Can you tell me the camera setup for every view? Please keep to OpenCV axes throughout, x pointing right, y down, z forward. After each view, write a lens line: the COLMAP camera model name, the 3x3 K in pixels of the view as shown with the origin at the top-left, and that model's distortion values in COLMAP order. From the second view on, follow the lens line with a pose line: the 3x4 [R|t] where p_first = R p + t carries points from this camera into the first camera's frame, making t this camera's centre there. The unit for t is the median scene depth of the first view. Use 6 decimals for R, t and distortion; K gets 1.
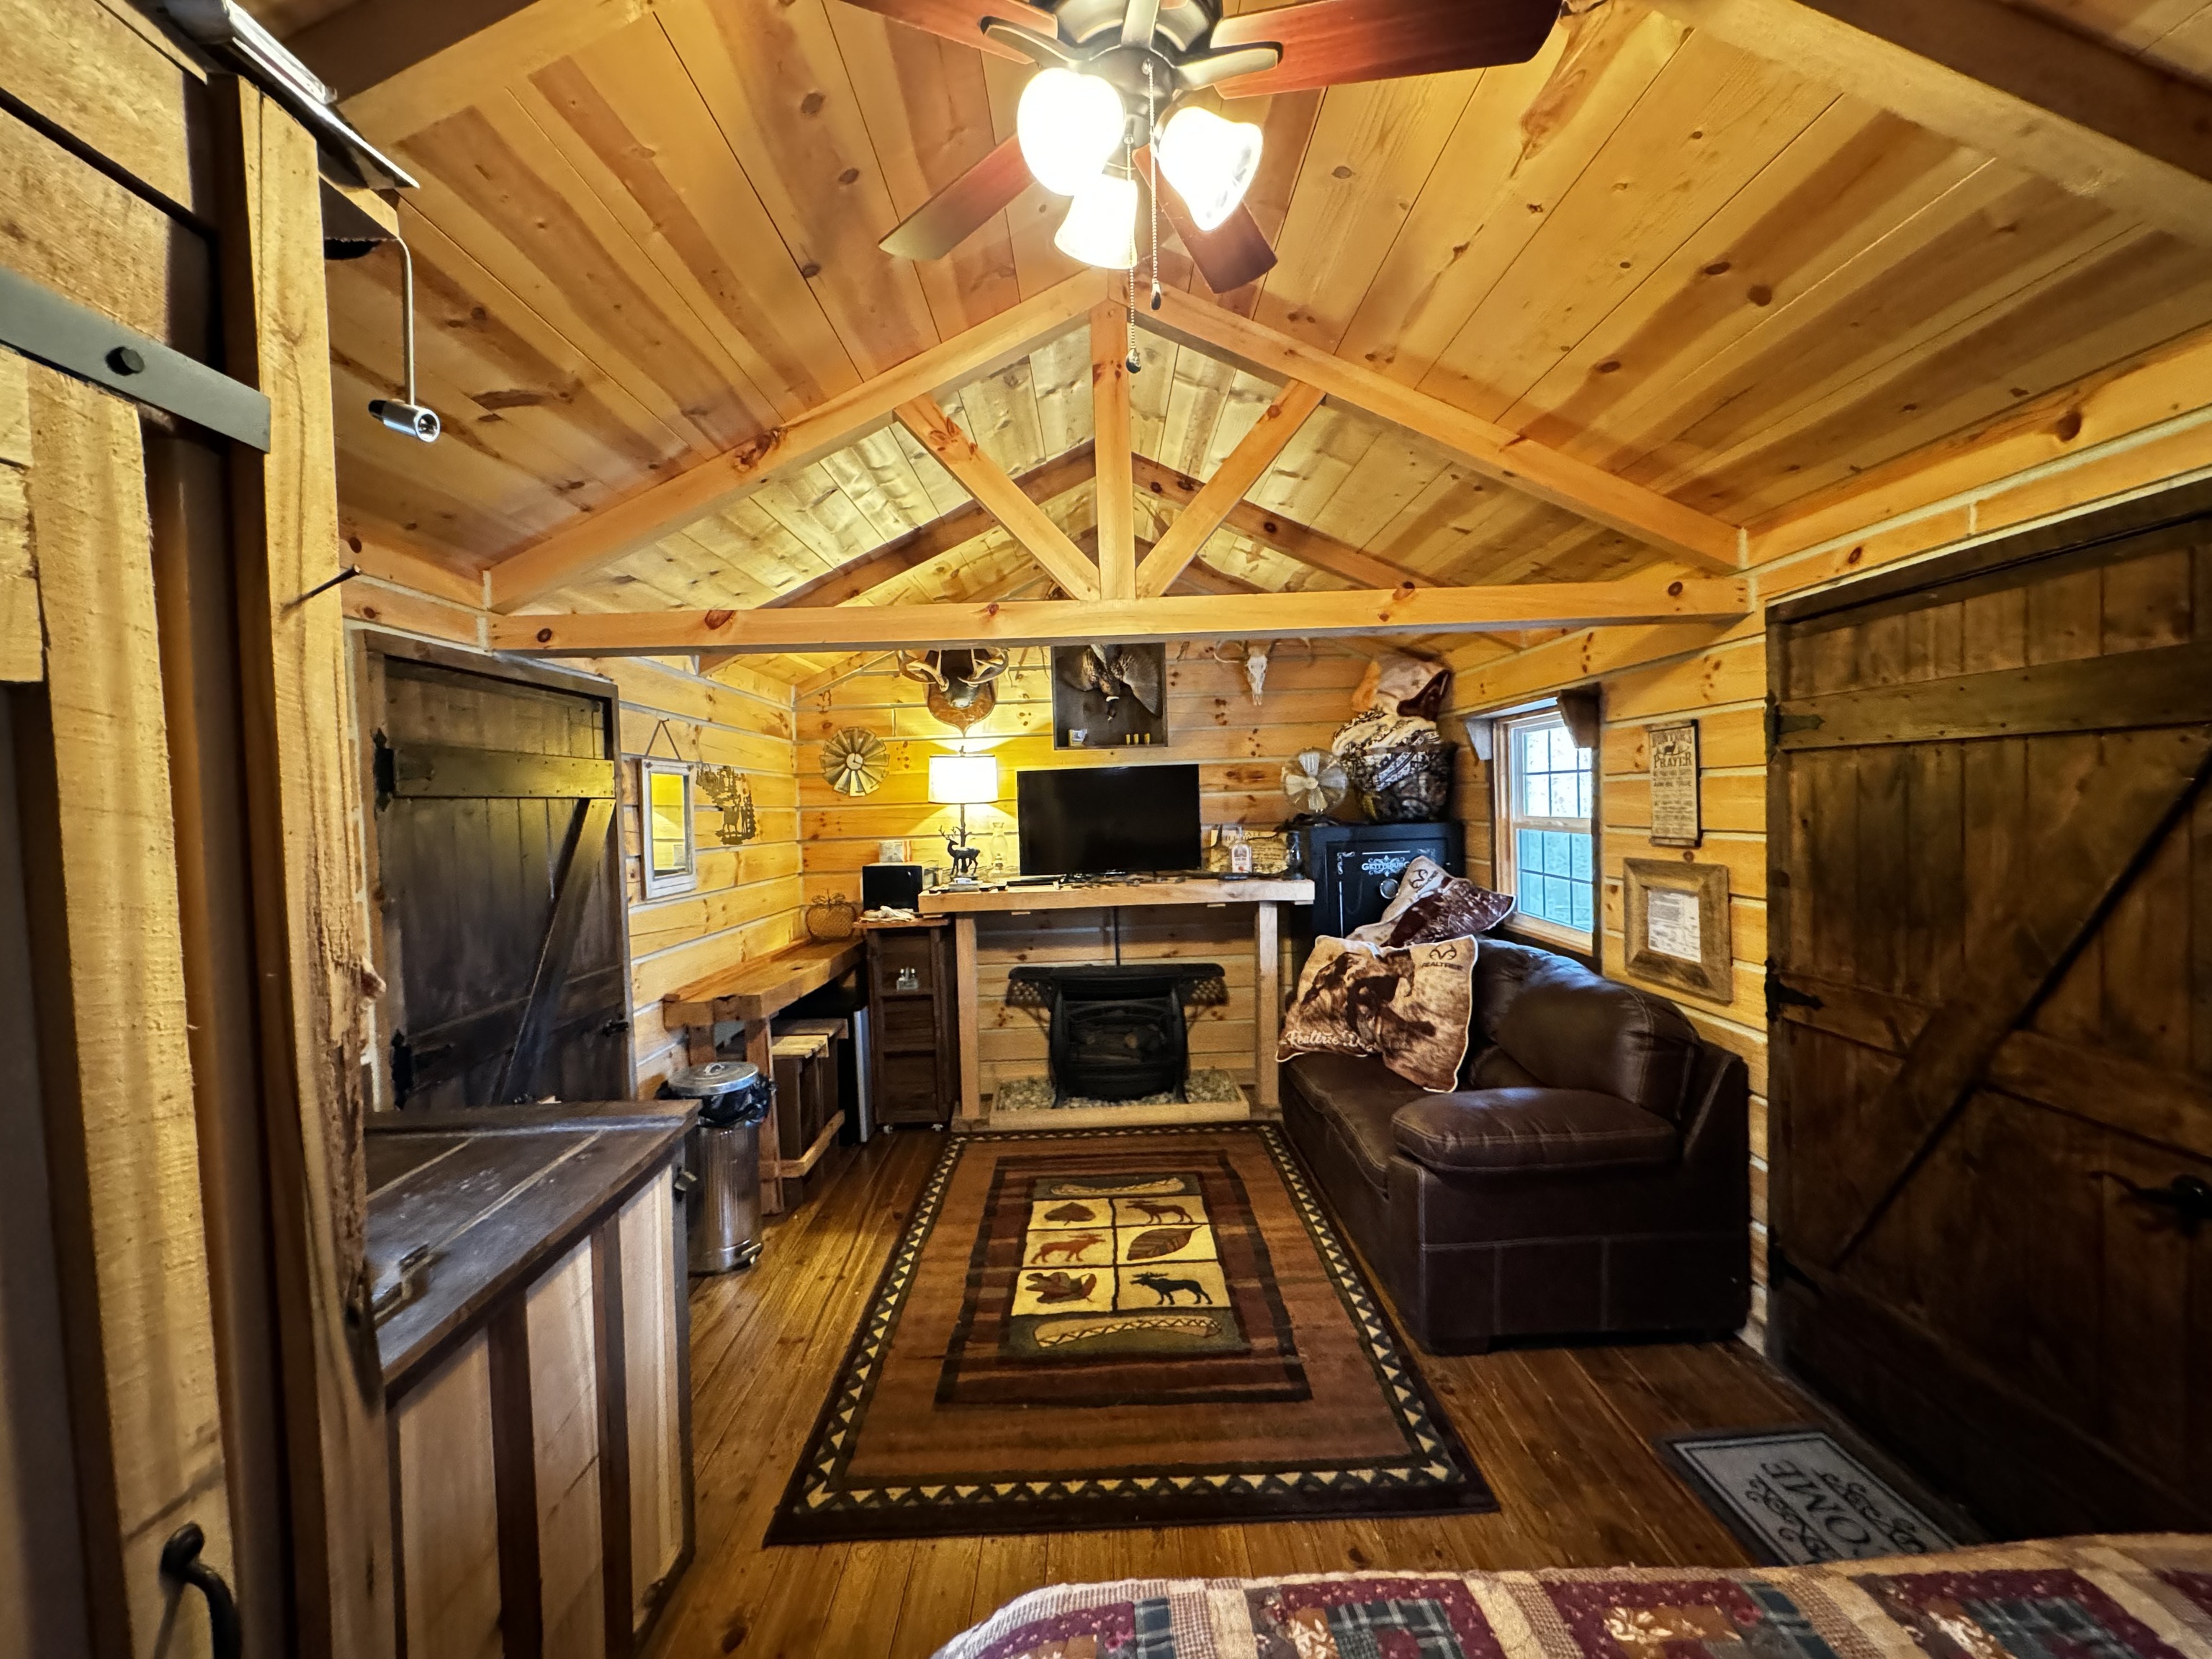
lens RADIAL K [[882.4, 0, 1102.6], [0, 882.4, 829.2], [0, 0, 1]] dist [-0.000714, -0.000274]
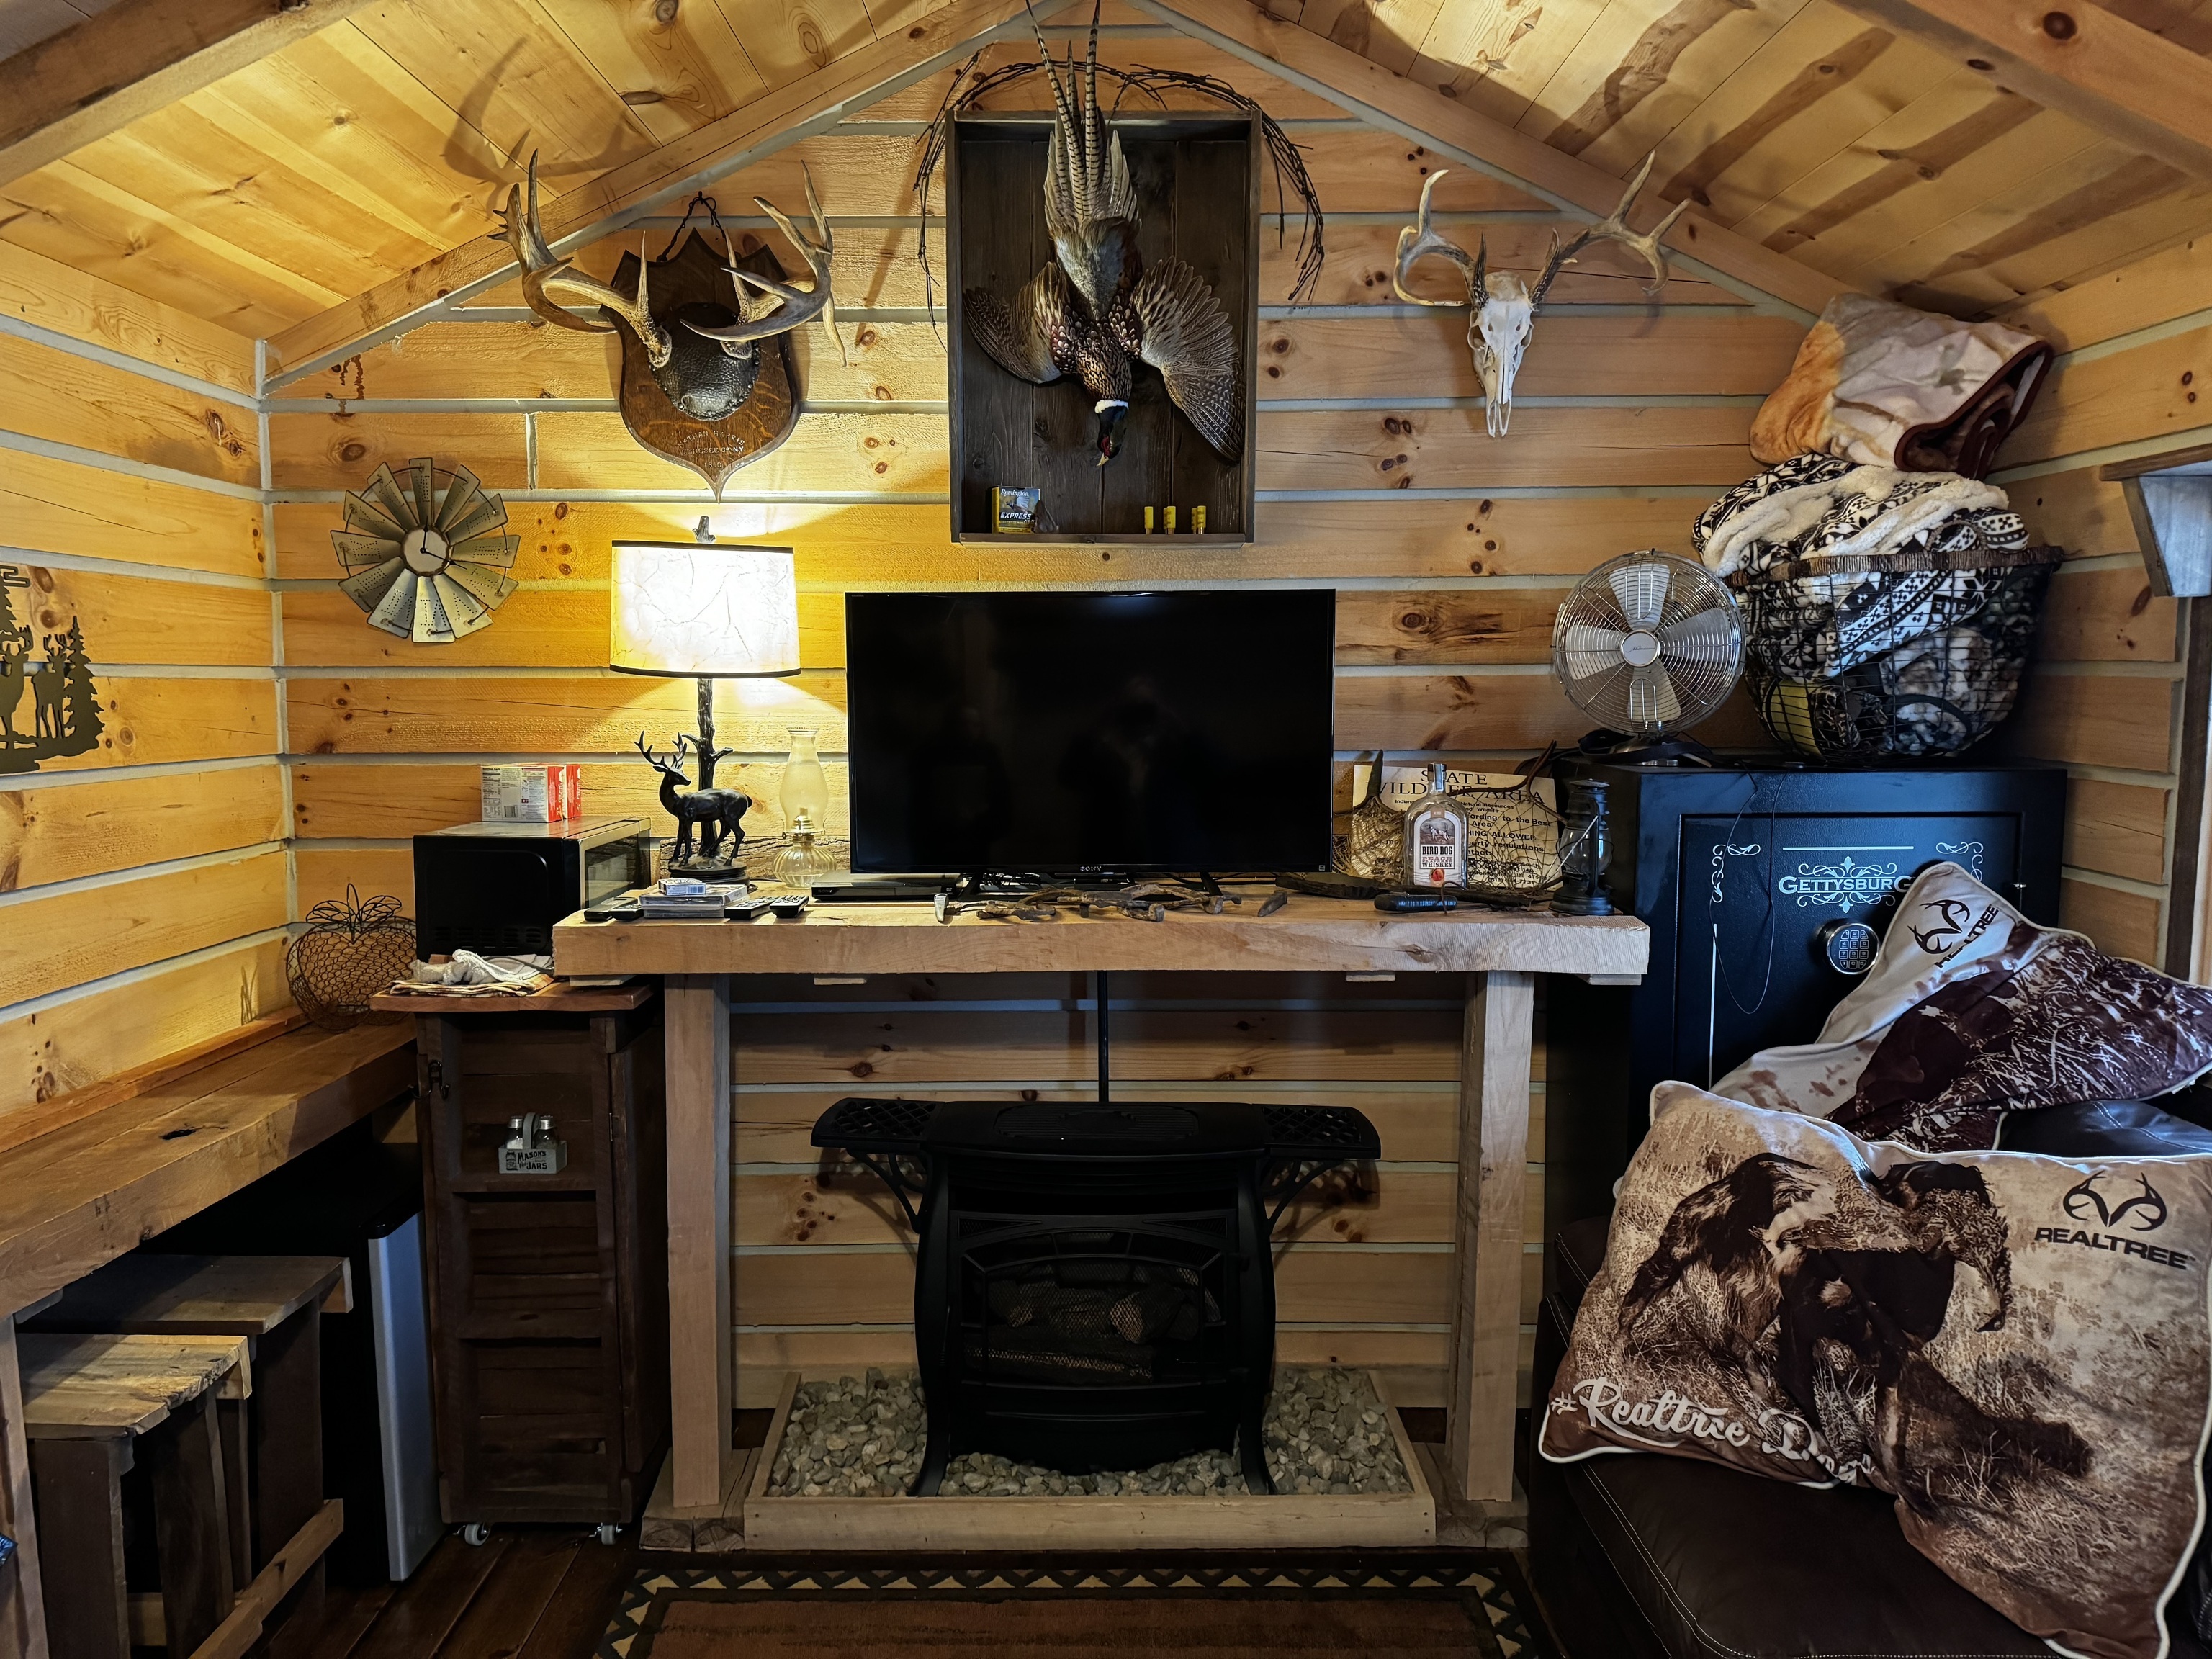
lens RADIAL K [[1544.0, 0, 1098.2], [0, 1544.0, 841.7], [0, 0, 1]] dist [0.140964, -0.246668]
pose [[0.999444, 0.033229, -0.002587, 0.014488], [-0.032913, 0.996201, 0.080626, -0.017832], [0.005256, -0.080496, 0.996741, 0.346457]]
